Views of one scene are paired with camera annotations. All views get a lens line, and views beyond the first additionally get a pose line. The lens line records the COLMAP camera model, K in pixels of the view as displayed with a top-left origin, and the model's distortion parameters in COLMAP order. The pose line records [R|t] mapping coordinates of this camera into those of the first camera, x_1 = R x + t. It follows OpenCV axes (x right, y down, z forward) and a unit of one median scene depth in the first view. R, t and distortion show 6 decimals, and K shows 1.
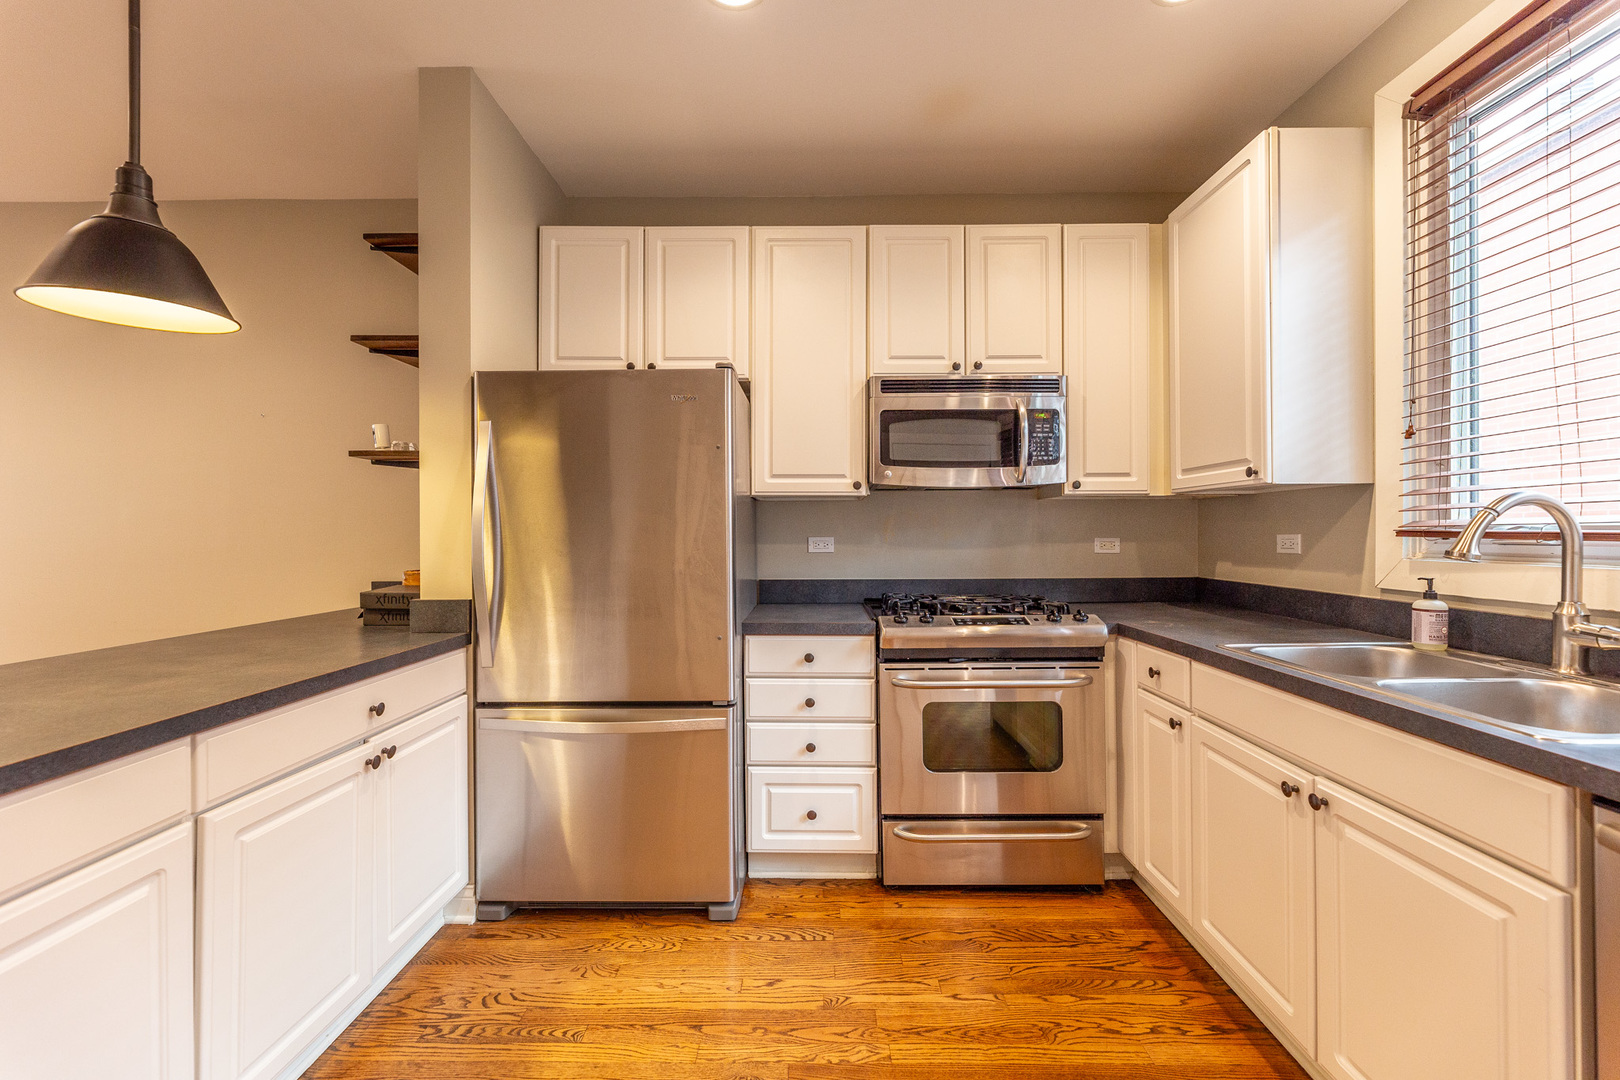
lens RADIAL K [[657.7, 0, 807.8], [0, 657.7, 531.9], [0, 0, 1]] dist [-0.000282, -0.000363]
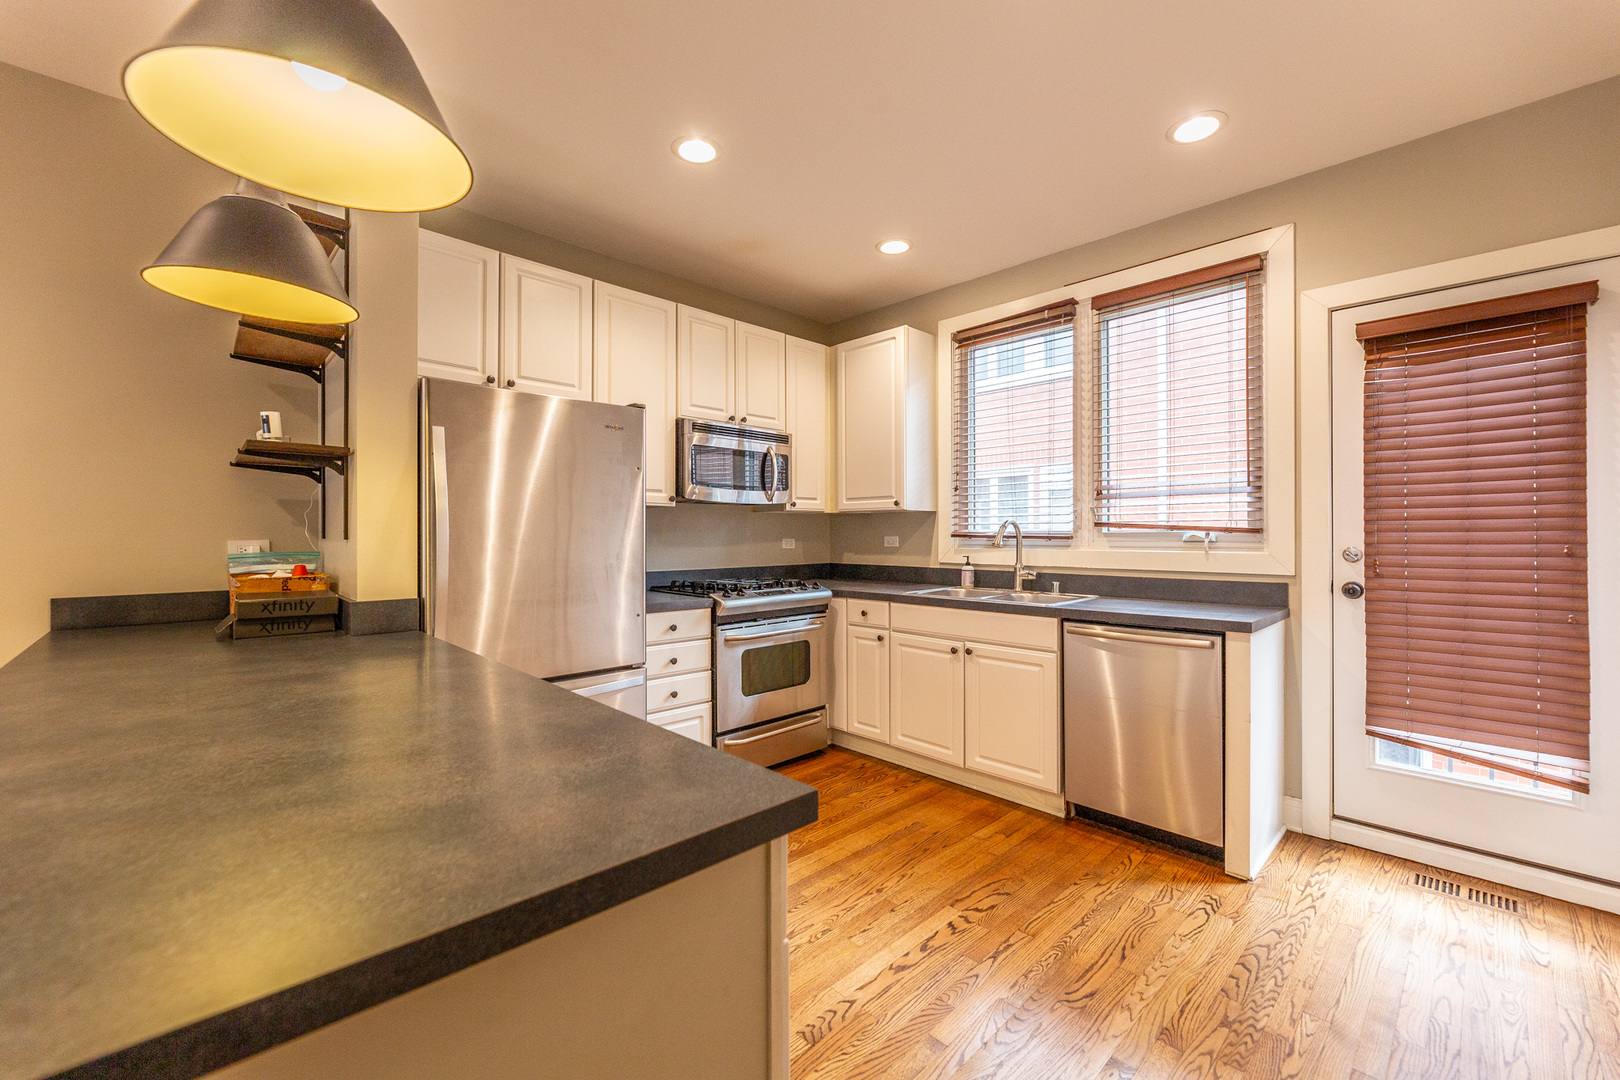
lens RADIAL K [[657.7, 0, 813.8], [0, 657.7, 531.2], [0, 0, 1]] dist [-0.000282, -0.000363]
pose [[0.707998, 0.007336, 0.706176, -0.760787], [-0.003301, 0.999969, -0.007079, 0.002843], [-0.706206, 0.002680, 0.708001, -0.156322]]
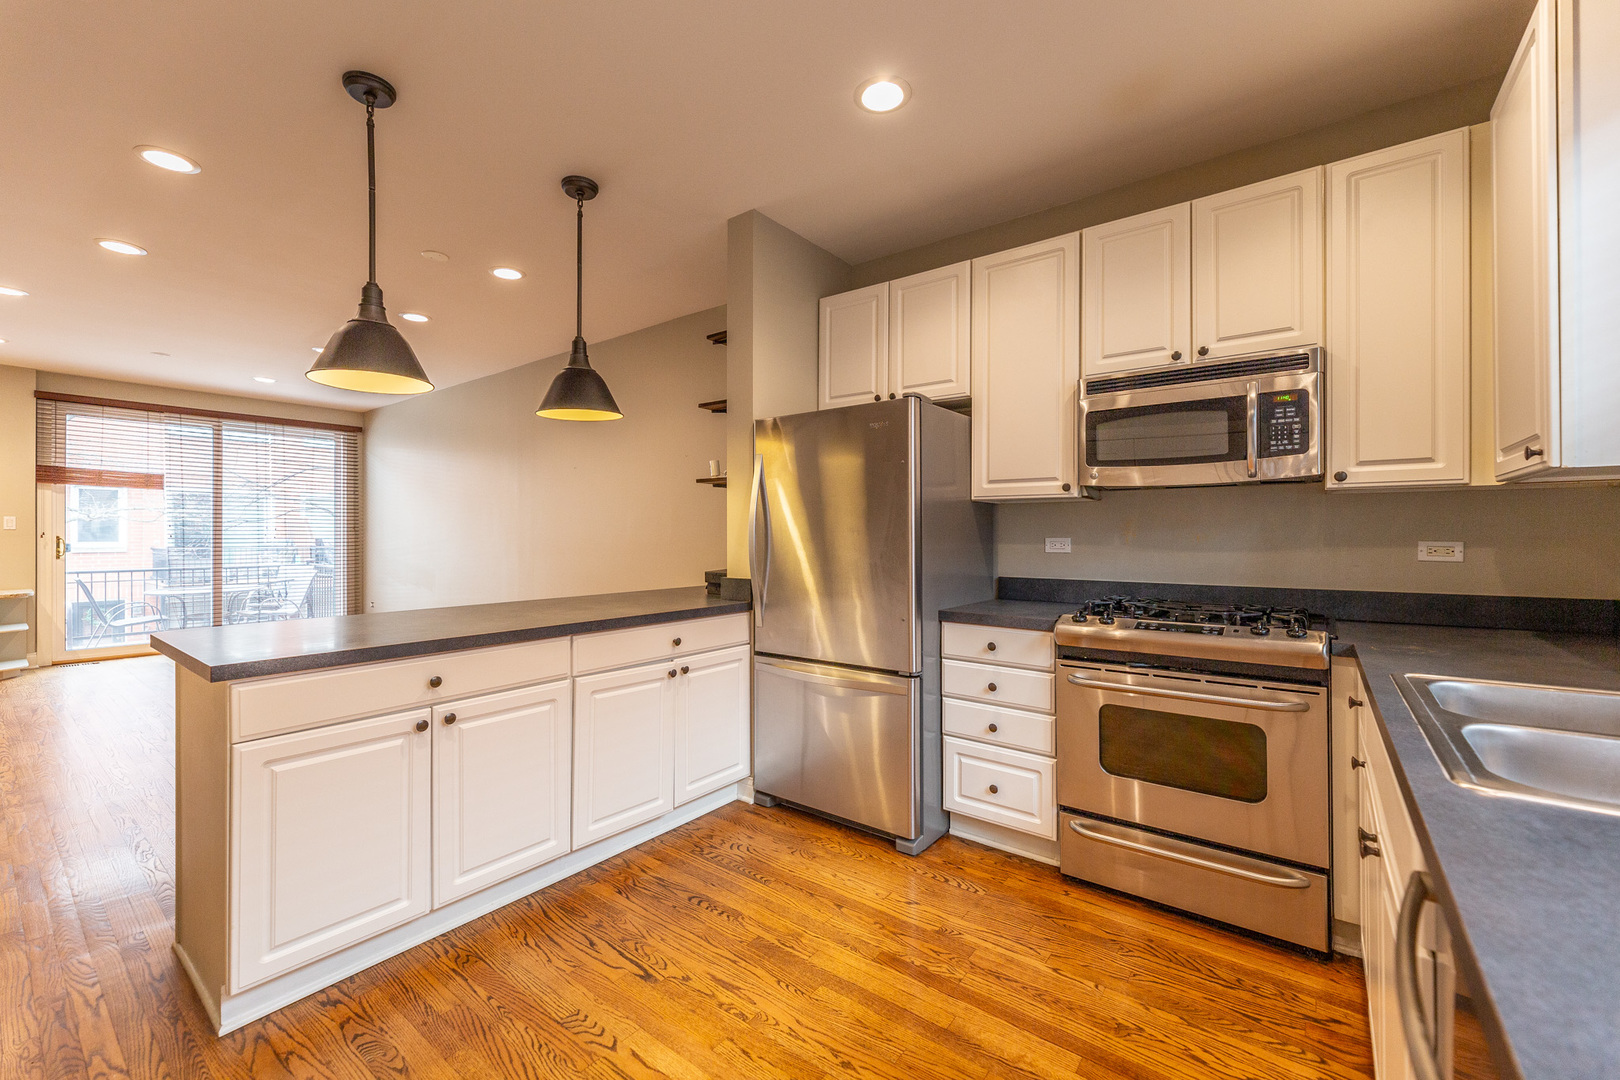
lens RADIAL K [[657.7, 0, 806.4], [0, 657.7, 532.0], [0, 0, 1]] dist [-0.000282, -0.000363]
pose [[0.796414, 0.001158, -0.604751, 0.432904], [-0.001584, 0.999999, -0.000172, -0.000518], [0.604750, 0.001095, 0.796414, -0.072380]]
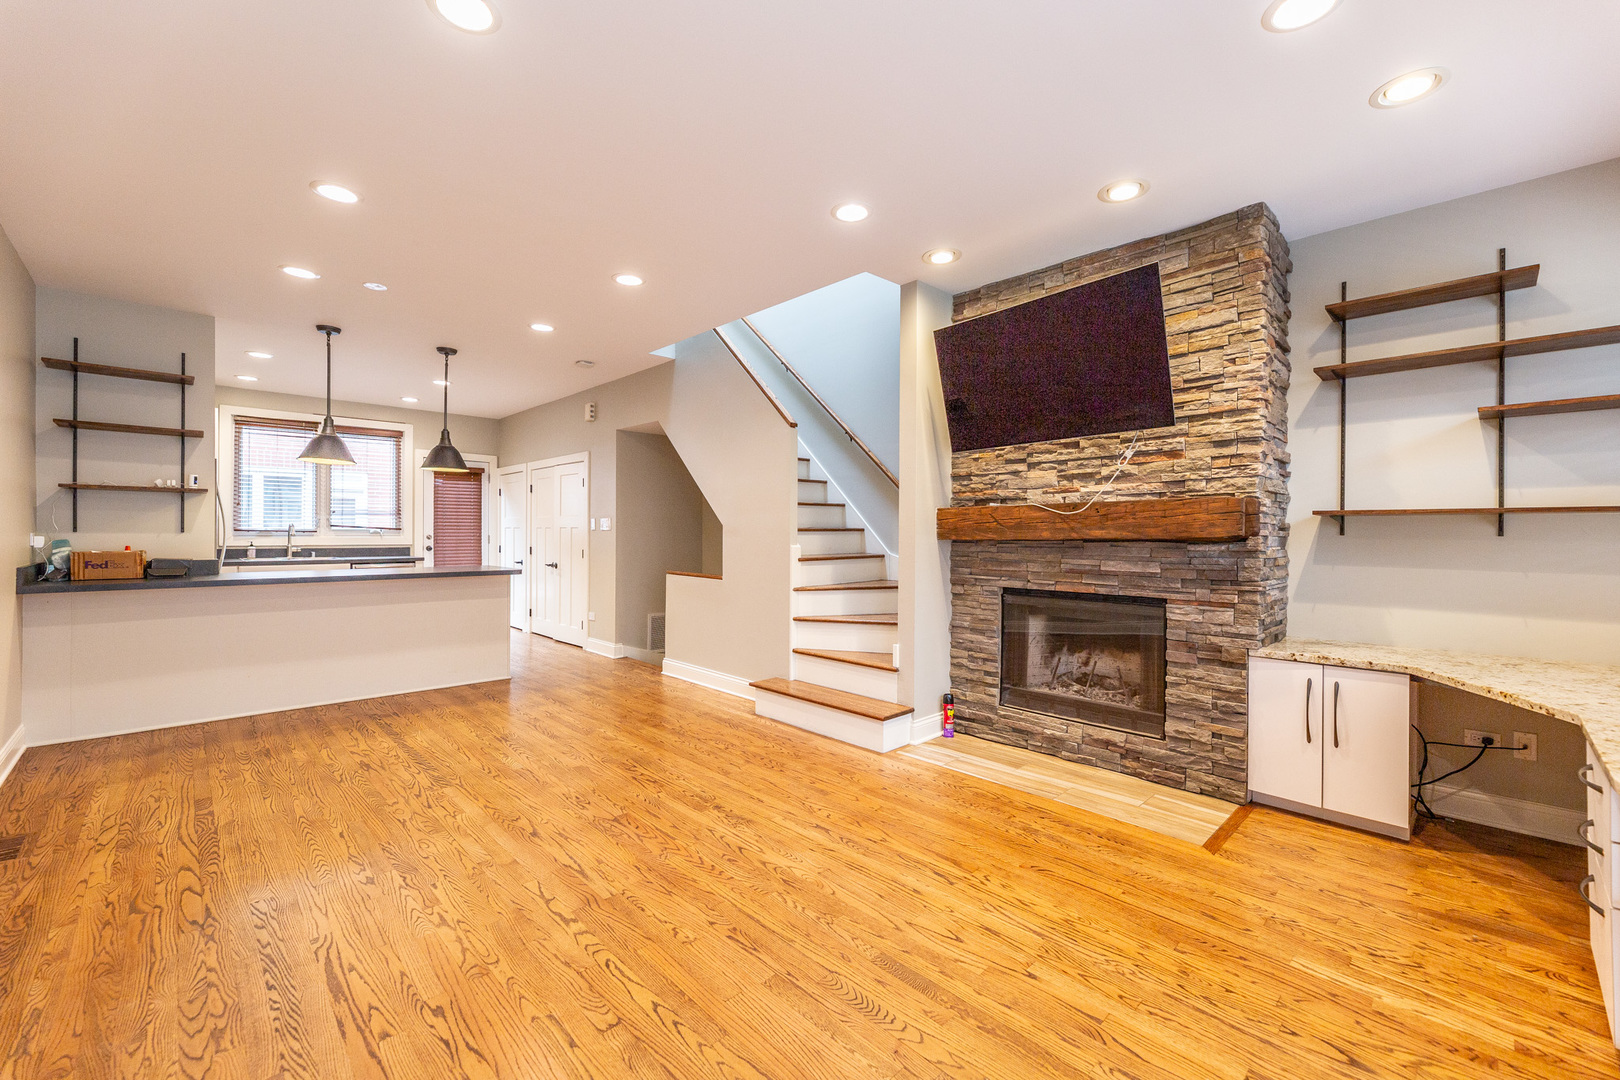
lens RADIAL K [[657.7, 0, 806.9], [0, 657.7, 532.5], [0, 0, 1]] dist [-0.000282, -0.000363]
pose [[-0.699821, -0.000763, 0.714318, -3.401645], [-0.005100, 0.999979, -0.003929, 0.010815], [-0.714300, -0.006393, -0.699811, 1.076095]]
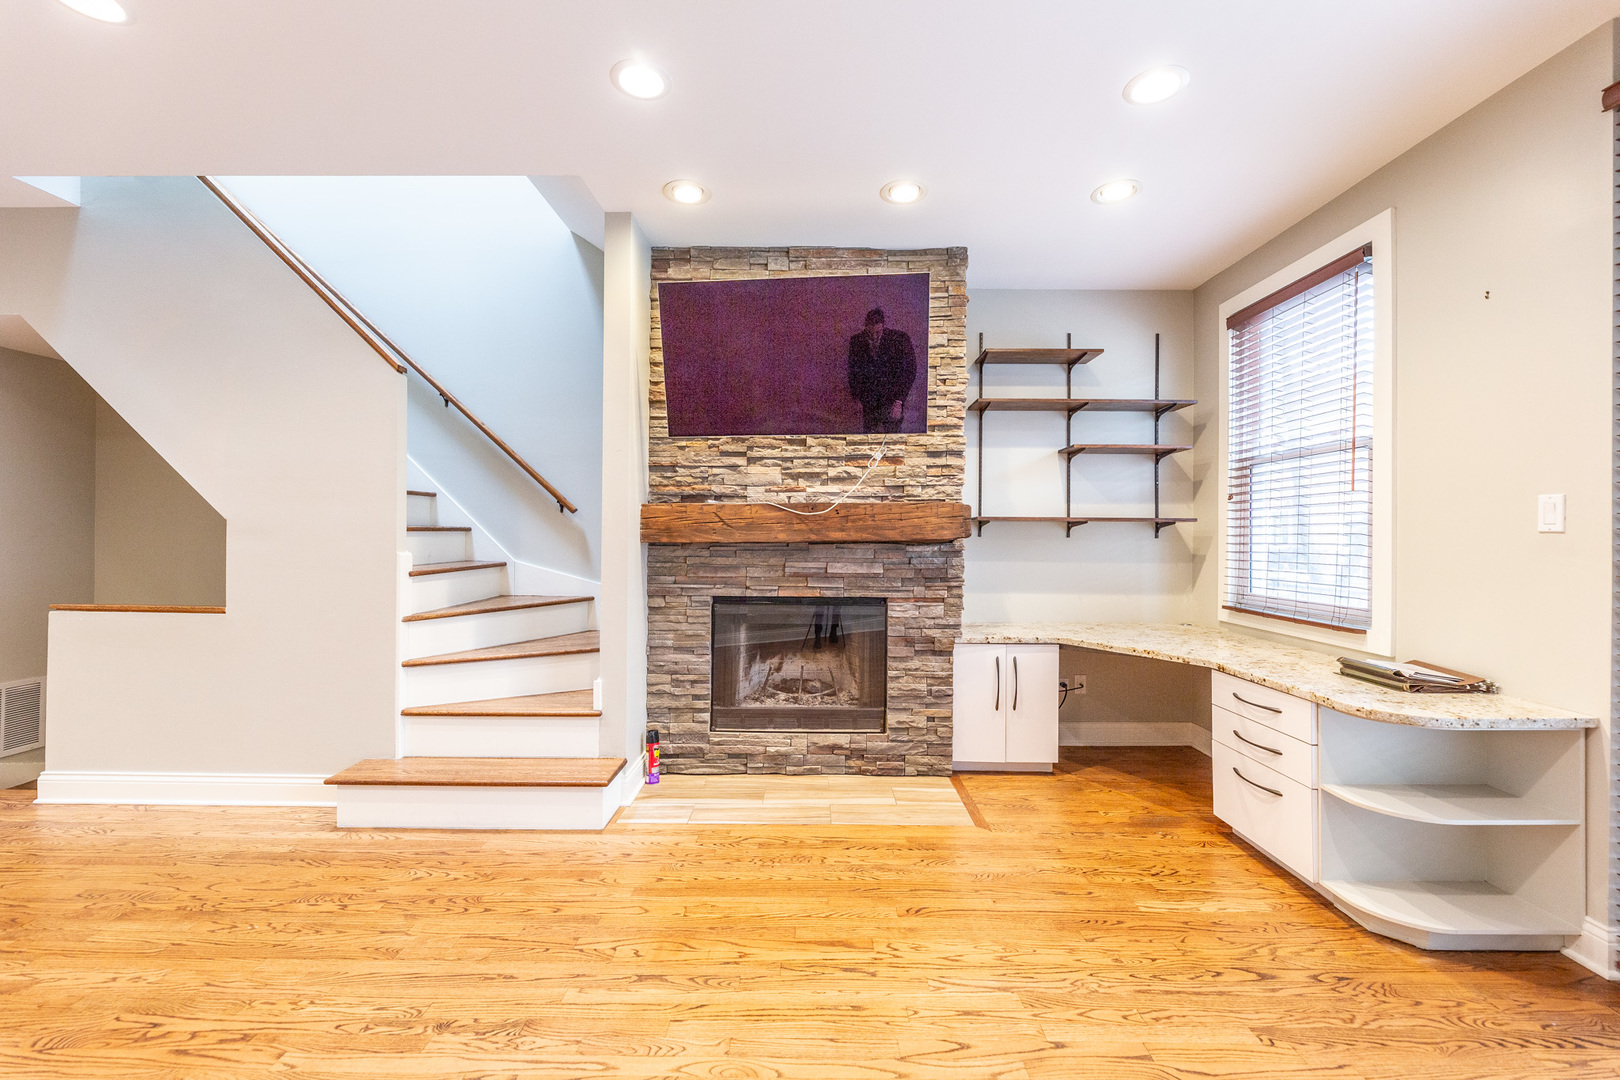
lens RADIAL K [[657.7, 0, 808.6], [0, 657.7, 533.2], [0, 0, 1]] dist [-0.000282, -0.000363]
pose [[-0.999991, -0.004295, 0.000335, -2.721143], [-0.004297, 0.999970, -0.006426, 0.008400], [-0.000307, -0.006427, -0.999979, 1.014742]]
